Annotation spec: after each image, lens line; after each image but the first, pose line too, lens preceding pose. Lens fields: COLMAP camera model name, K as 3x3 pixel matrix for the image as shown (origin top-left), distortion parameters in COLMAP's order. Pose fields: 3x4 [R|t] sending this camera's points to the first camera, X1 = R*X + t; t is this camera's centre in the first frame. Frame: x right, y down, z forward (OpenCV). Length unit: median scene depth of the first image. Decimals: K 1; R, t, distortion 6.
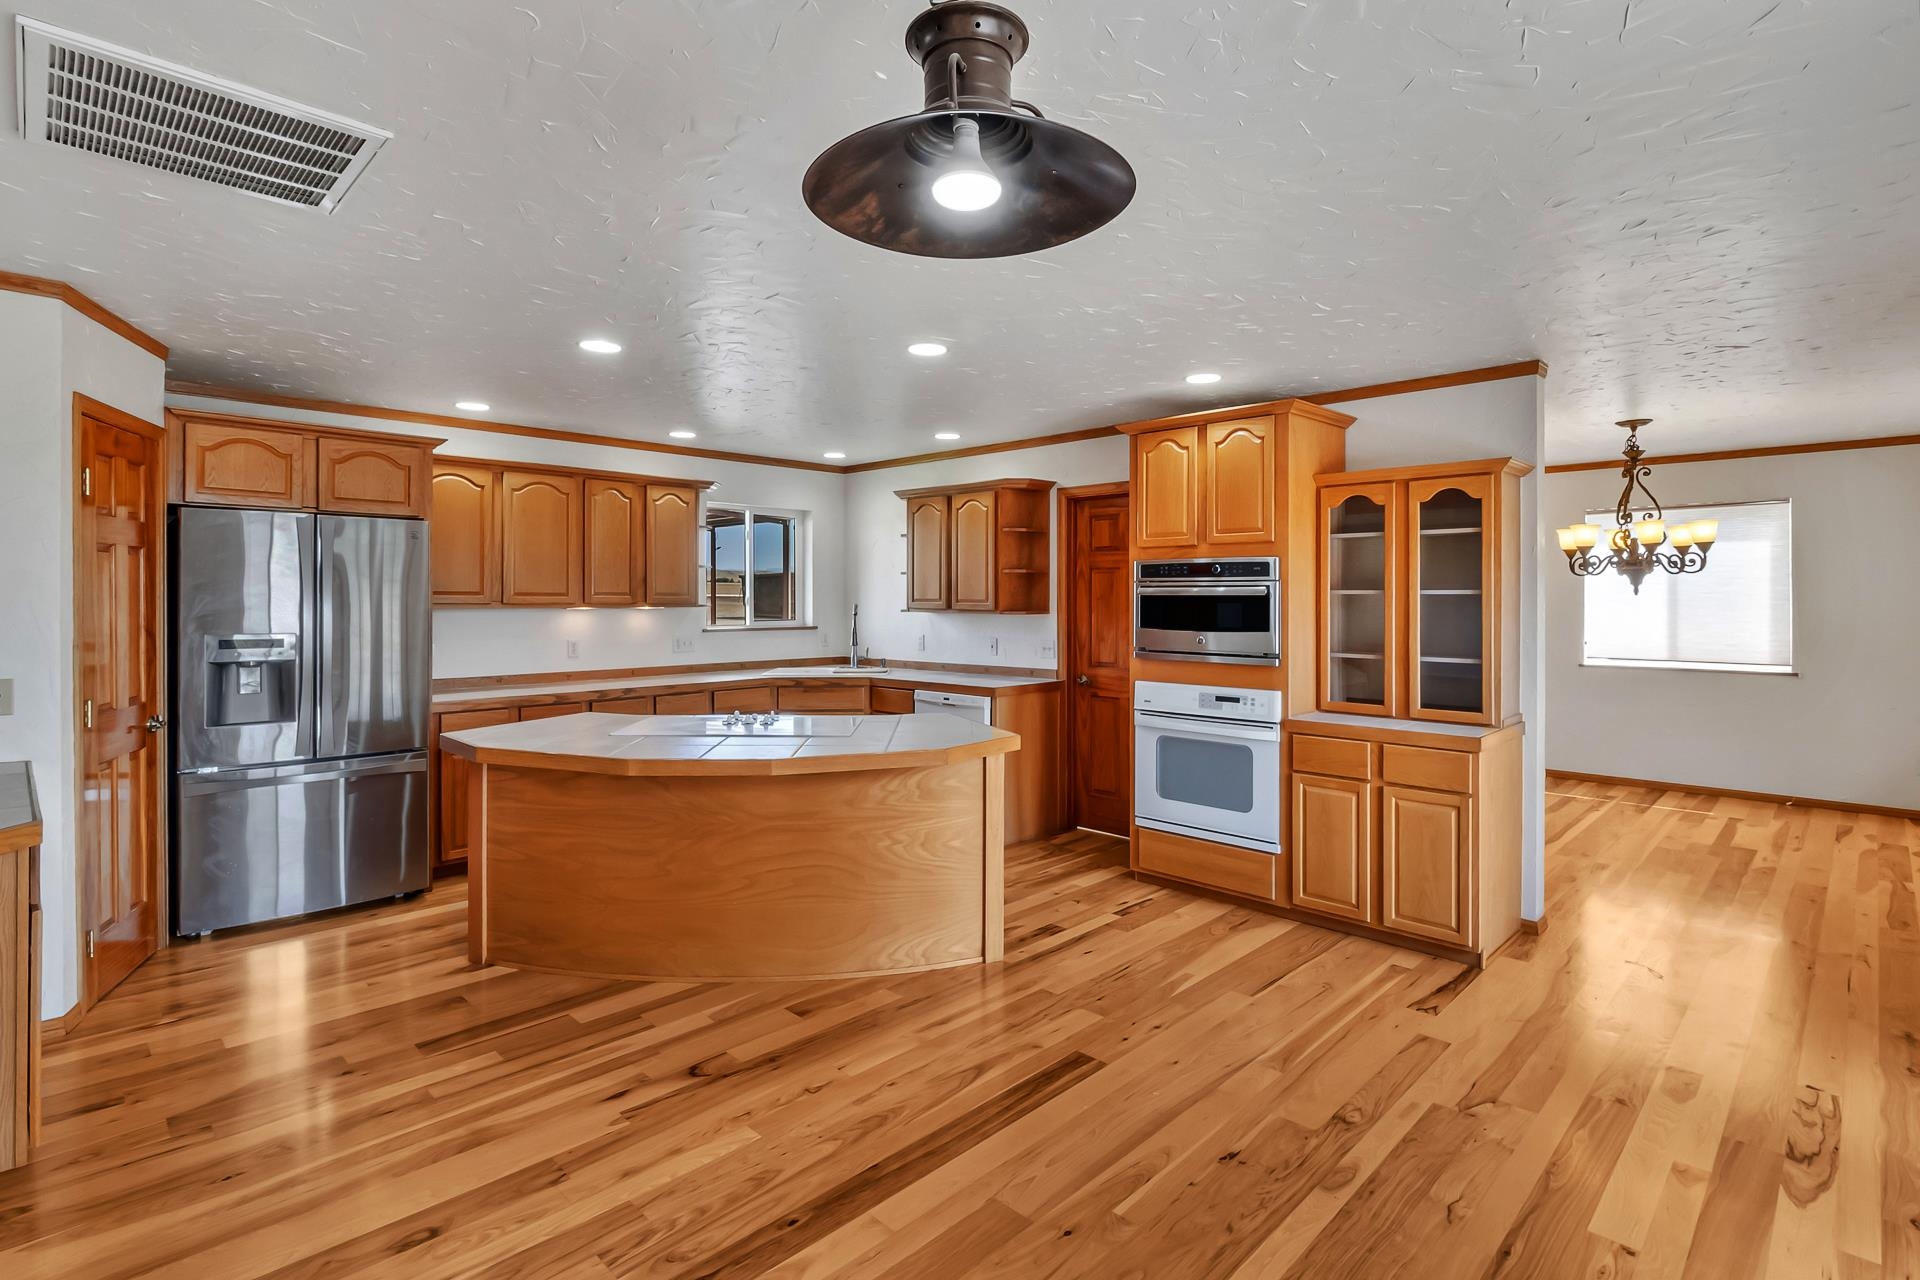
lens RADIAL K [[924.6, 0, 960.6], [0, 924.6, 630.9], [0, 0, 1]] dist [0.006175, 0.000046]
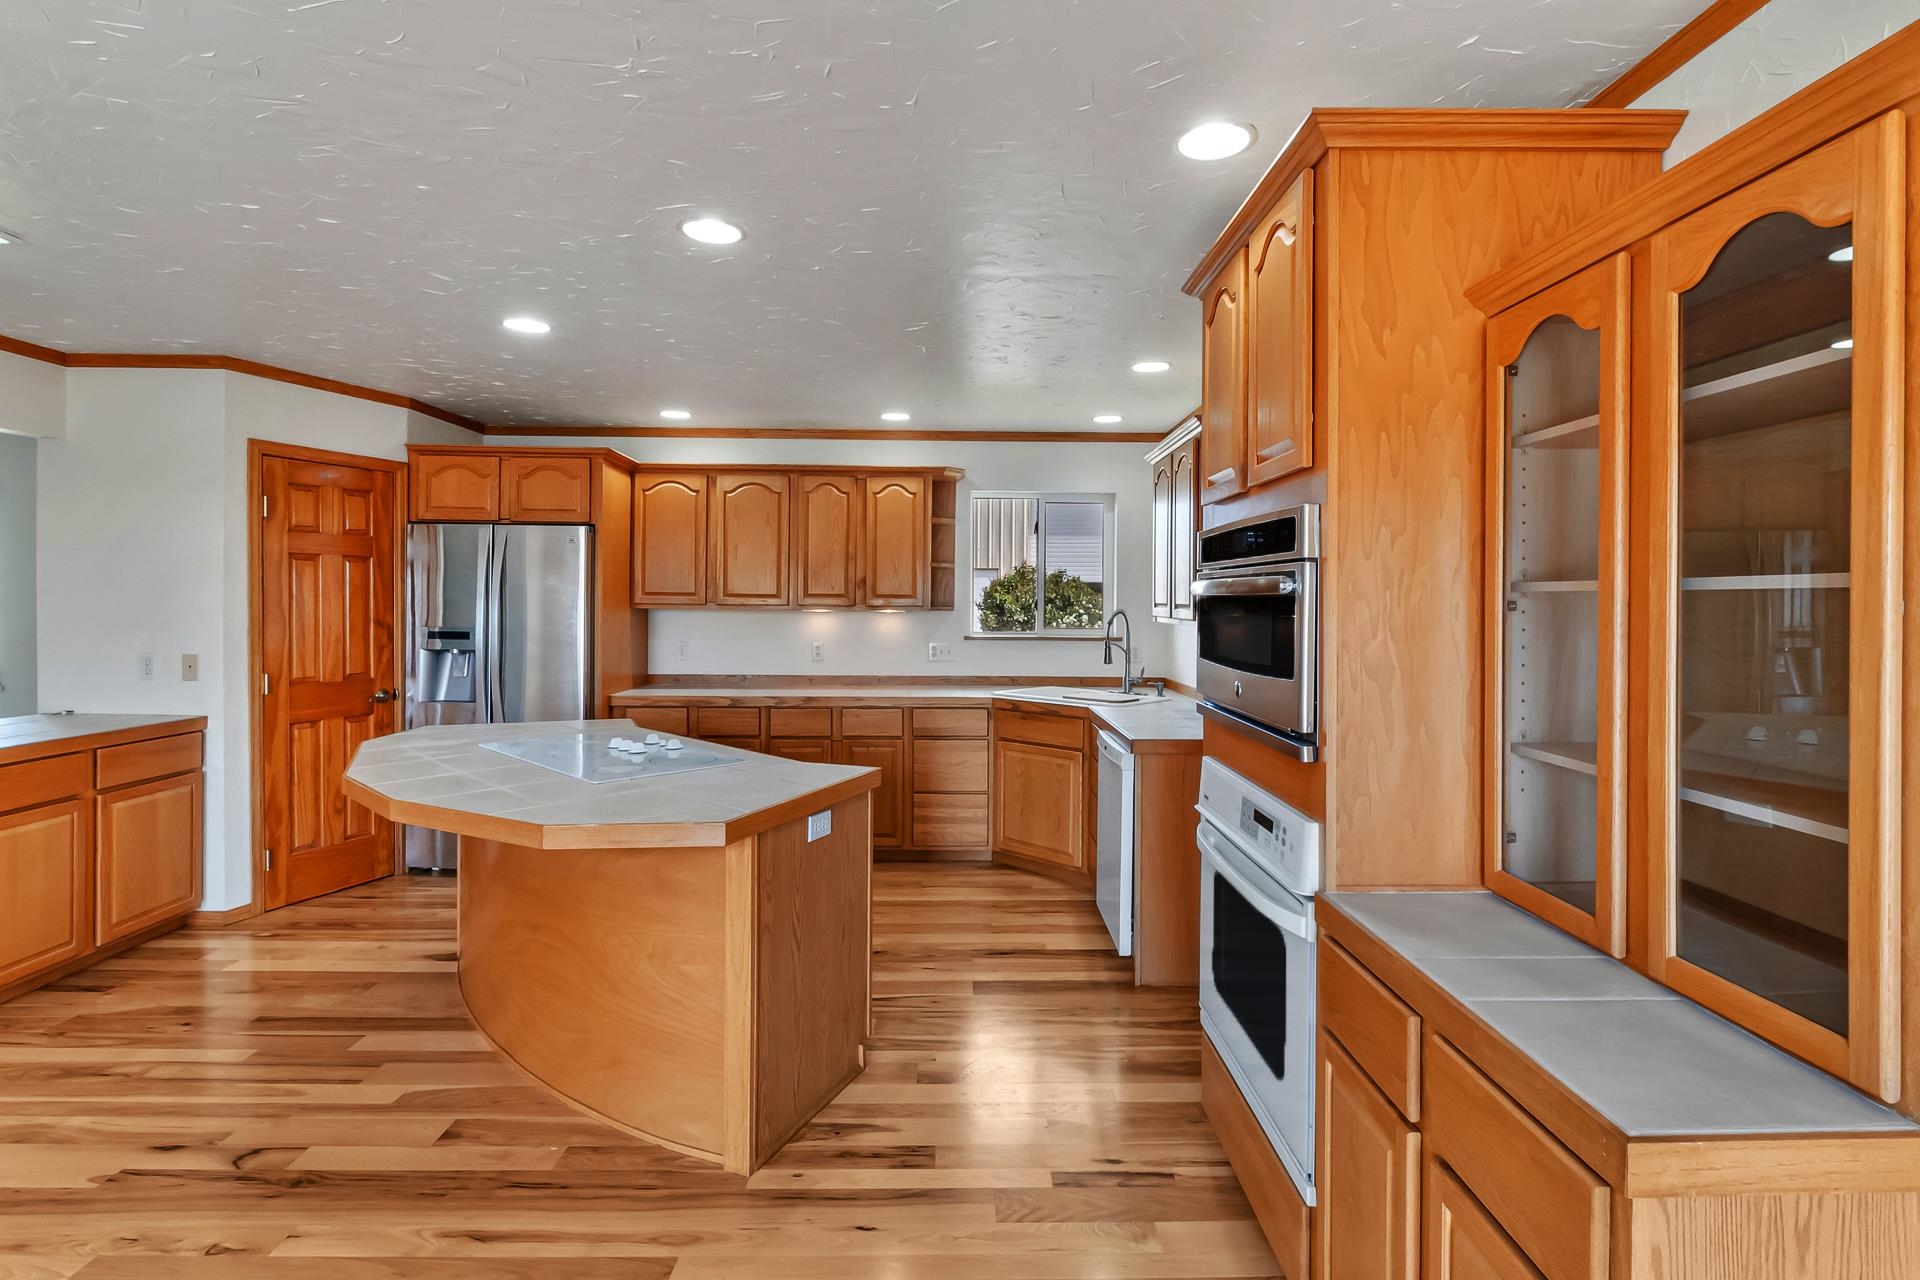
lens RADIAL K [[924.6, 0, 960.6], [0, 924.6, 630.9], [0, 0, 1]] dist [0.006175, 0.000046]
pose [[0.712474, 0.027624, -0.701154, 0.509408], [-0.032608, 0.999449, 0.006242, -0.019118], [0.700940, 0.018416, 0.712982, 0.570333]]
